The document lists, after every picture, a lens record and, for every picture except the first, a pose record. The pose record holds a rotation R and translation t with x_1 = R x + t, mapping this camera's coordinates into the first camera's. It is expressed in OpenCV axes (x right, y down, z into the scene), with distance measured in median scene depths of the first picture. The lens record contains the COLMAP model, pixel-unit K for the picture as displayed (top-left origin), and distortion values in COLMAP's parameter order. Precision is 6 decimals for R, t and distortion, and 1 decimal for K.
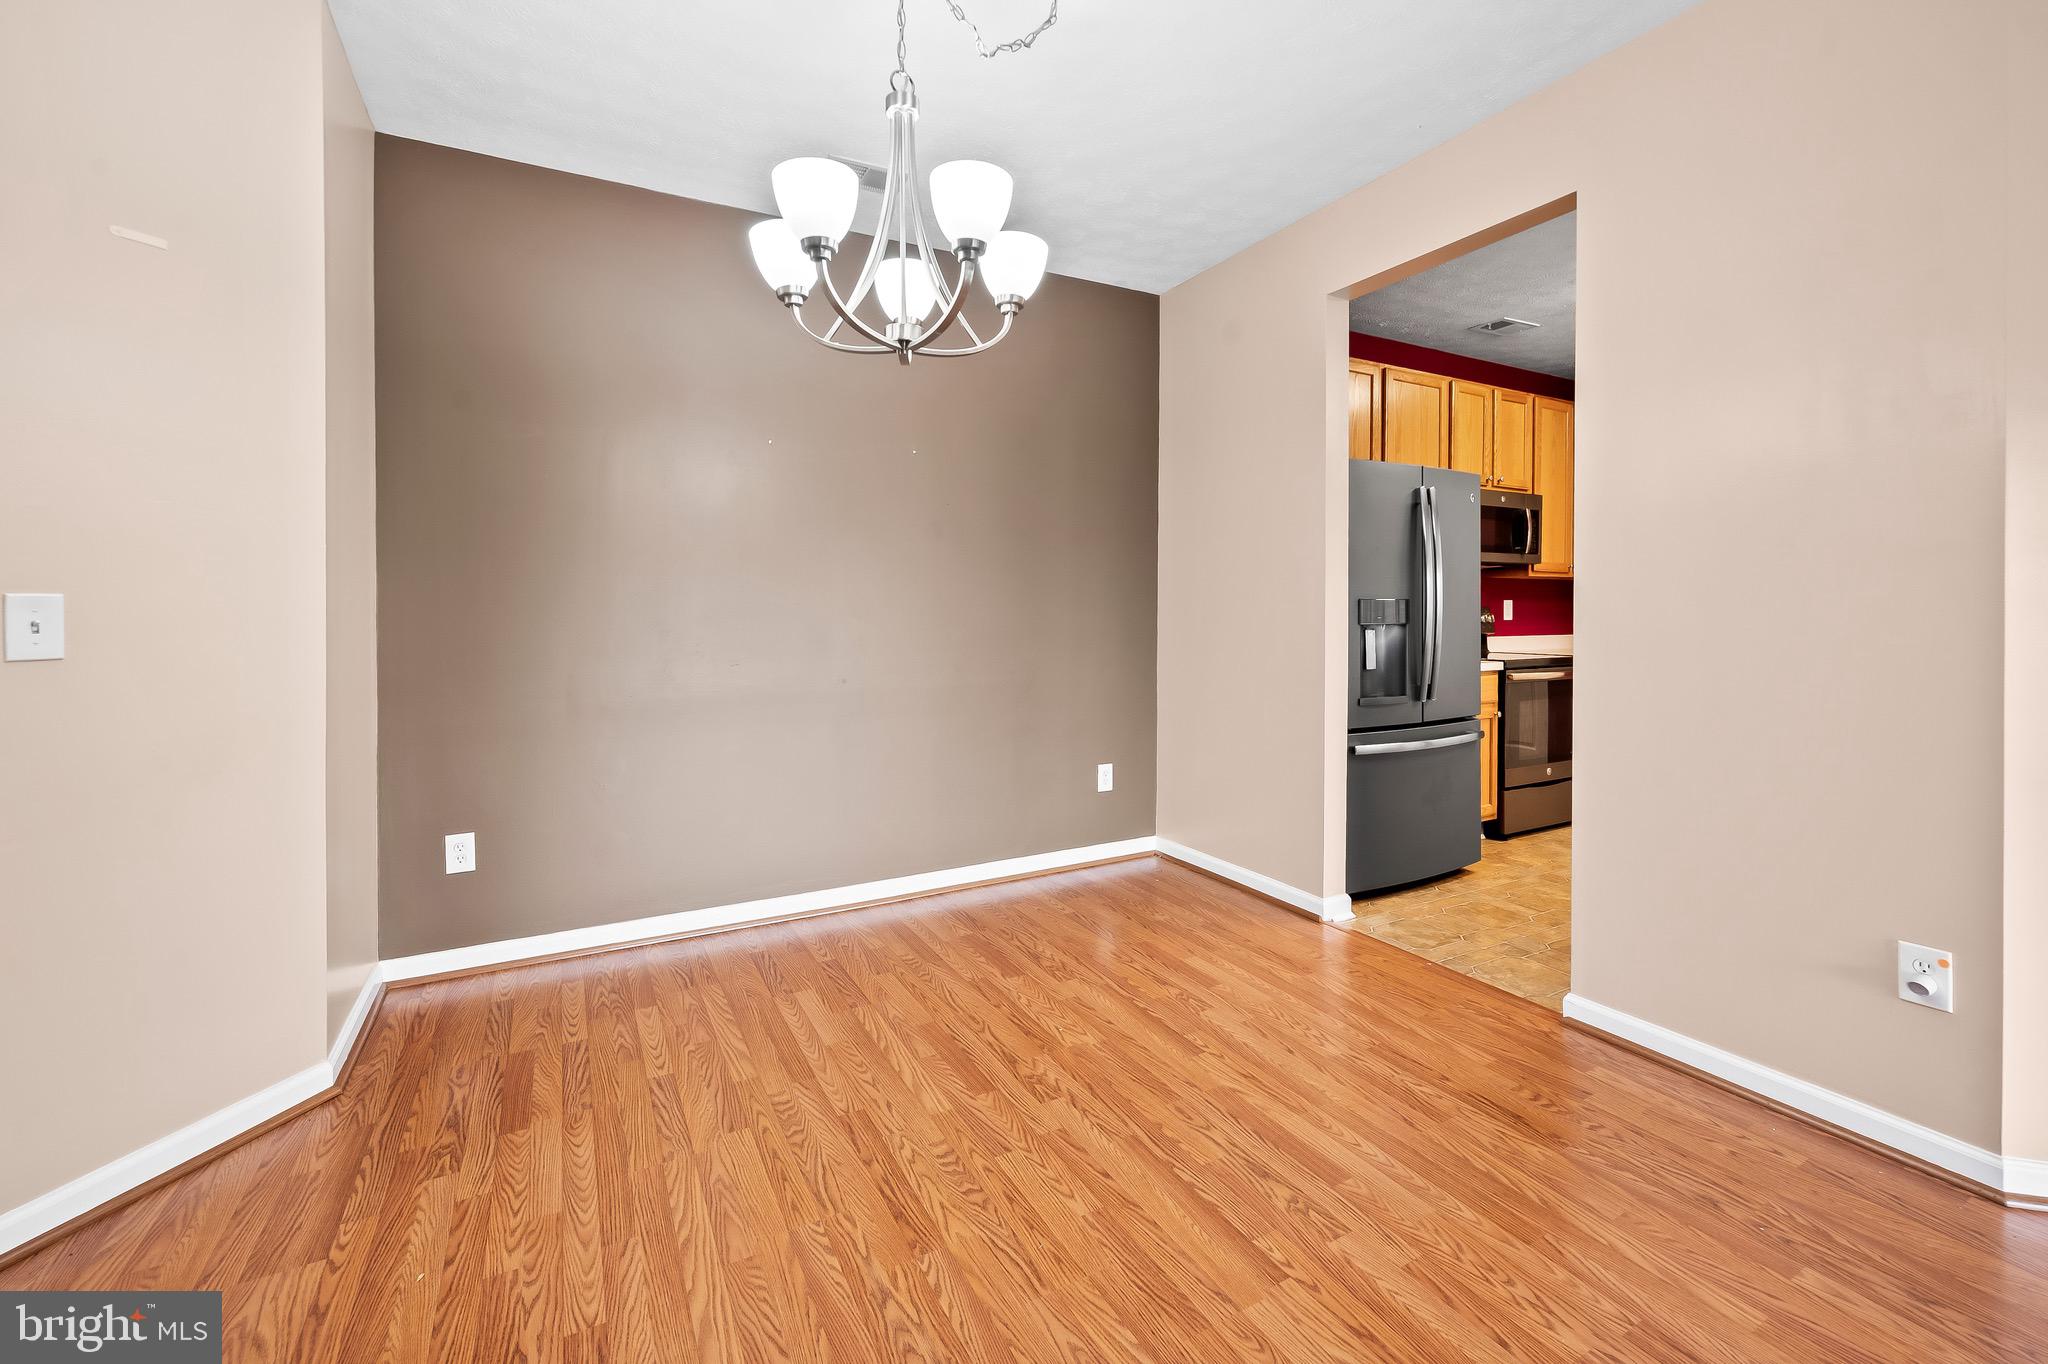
lens RADIAL K [[850.7, 0, 1027.2], [0, 850.7, 609.4], [0, 0, 1]] dist [-0.001799, 0.000120]
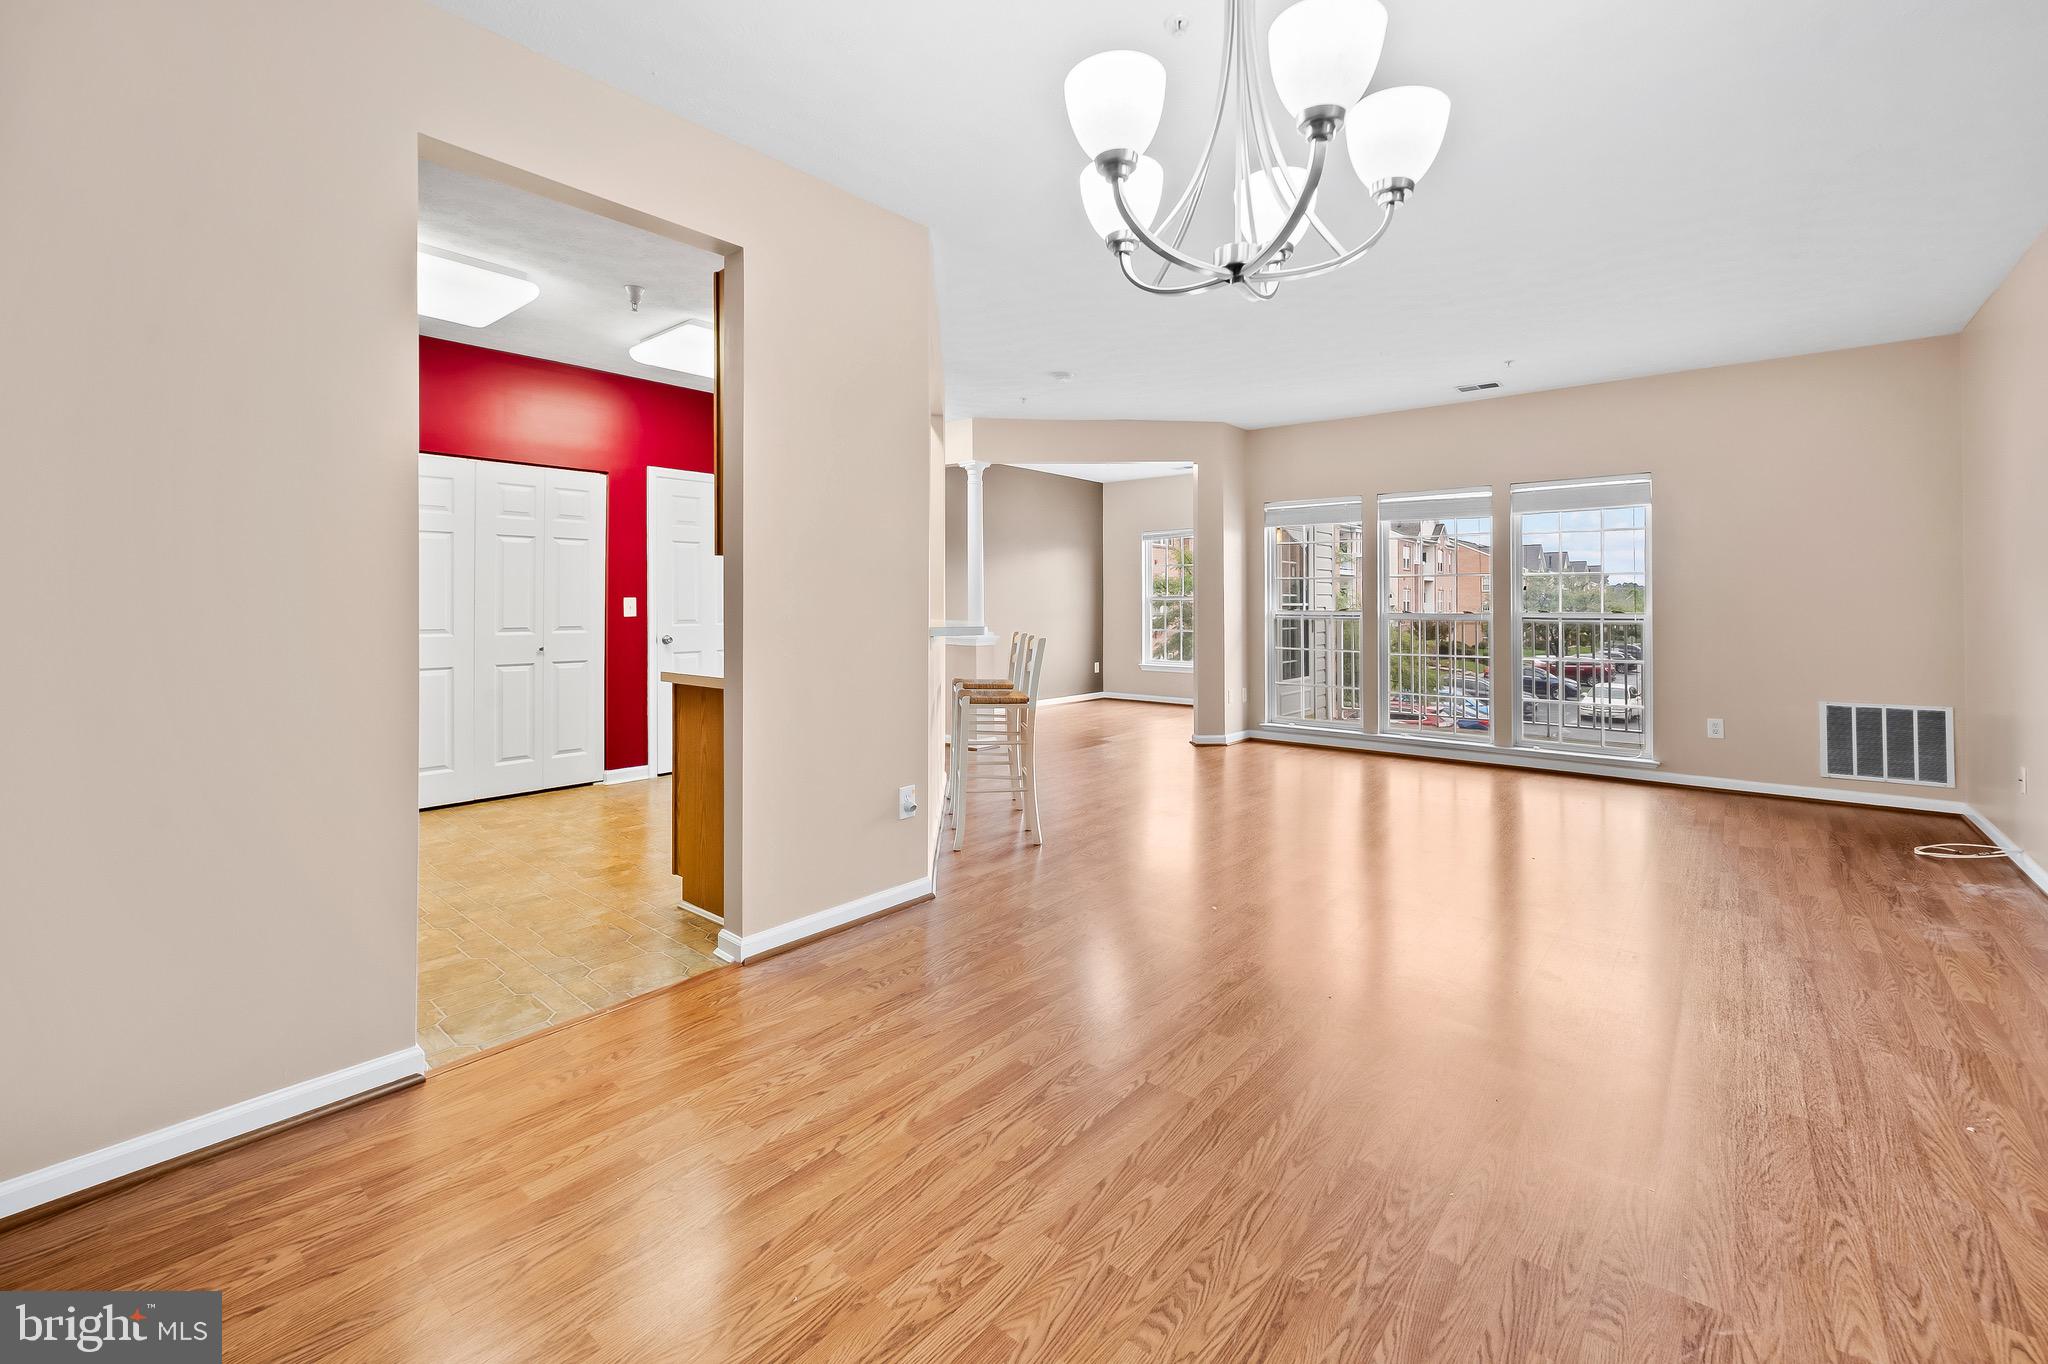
lens RADIAL K [[859.8, 0, 1035.2], [0, 859.8, 610.6], [0, 0, 1]] dist [-0.002845, 0.000098]
pose [[-0.369749, -0.004154, 0.929122, -0.788391], [0.001740, 0.999985, 0.005163, 0.004319], [-0.929130, 0.003525, -0.369736, 1.431256]]
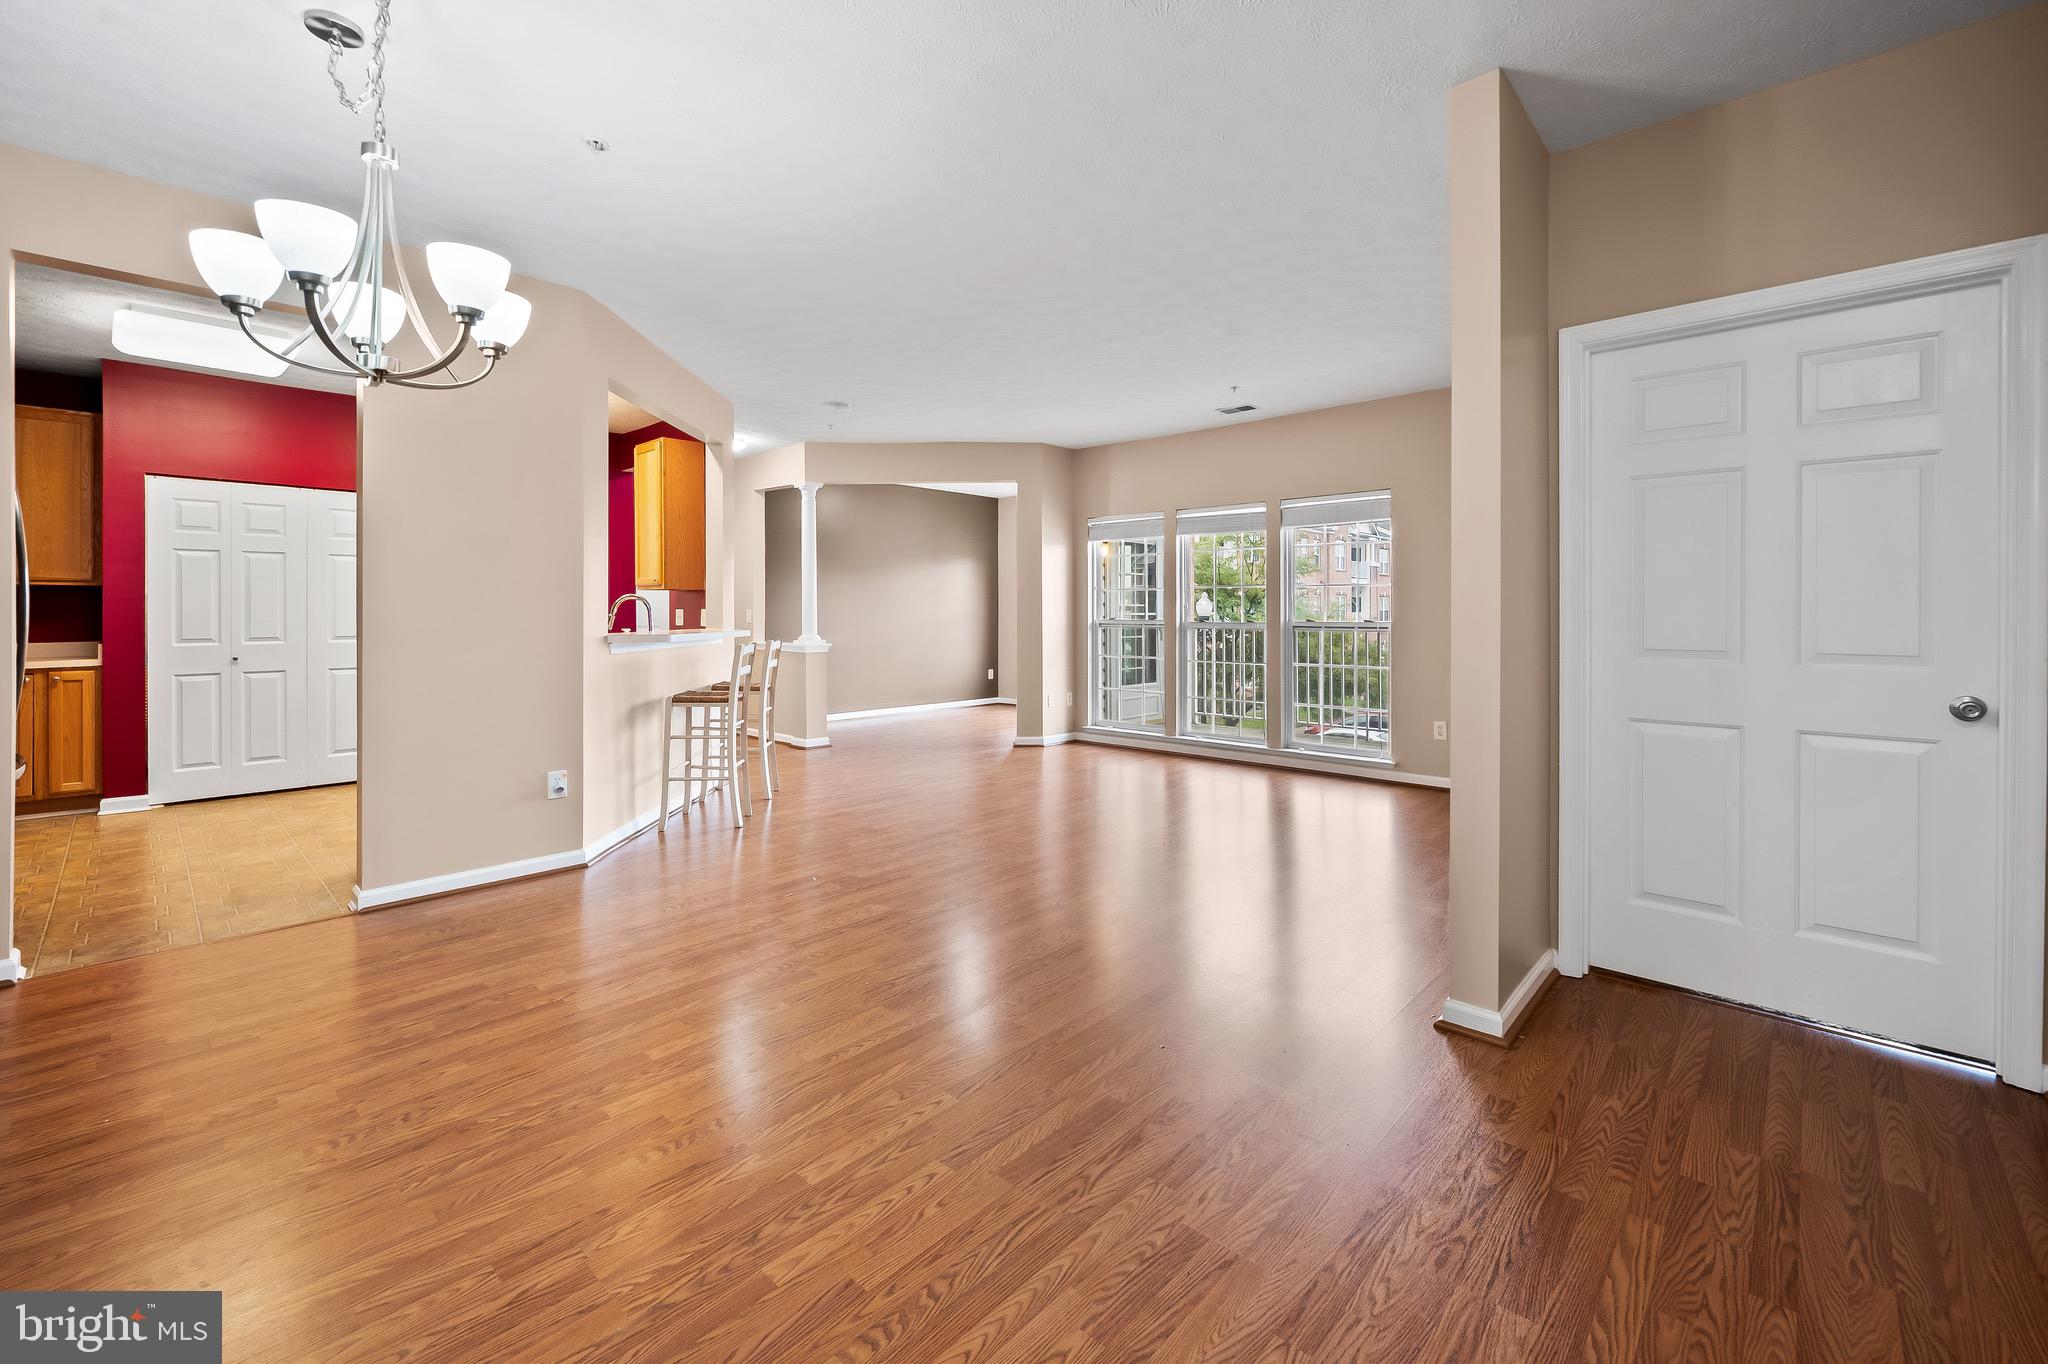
lens RADIAL K [[853.5, 0, 1034.4], [0, 853.5, 628.0], [0, 0, 1]] dist [-0.001877, 0.000602]
pose [[-0.321200, -0.013388, 0.946917, -1.393837], [0.003092, 0.999880, 0.015185, 0.001716], [-0.947006, 0.007806, -0.321120, 0.541206]]
